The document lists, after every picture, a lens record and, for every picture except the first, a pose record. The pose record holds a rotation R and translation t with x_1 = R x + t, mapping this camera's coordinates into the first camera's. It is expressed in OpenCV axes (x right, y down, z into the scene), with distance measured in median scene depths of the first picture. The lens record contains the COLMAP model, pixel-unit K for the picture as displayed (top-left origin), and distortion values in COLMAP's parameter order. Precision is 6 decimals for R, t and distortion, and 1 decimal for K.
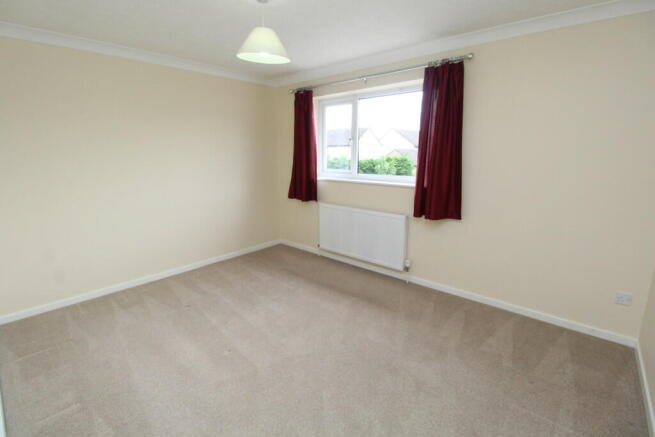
lens RADIAL K [[309.1, 0, 325.5], [0, 309.1, 216.8], [0, 0, 1]] dist [-0.002617, -0.000191]
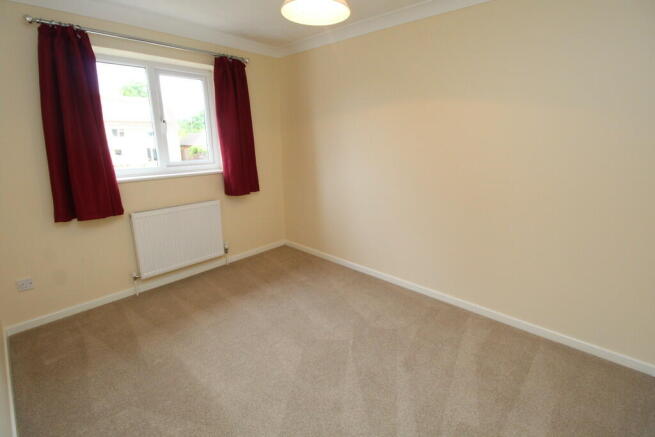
lens RADIAL K [[309.1, 0, 324.2], [0, 309.1, 217.6], [0, 0, 1]] dist [-0.002617, -0.000191]
pose [[0.014126, -0.243497, 0.969799, -0.780805], [0.217249, 0.947474, 0.234727, -0.119906], [-0.976014, 0.207372, 0.066284, 0.641525]]
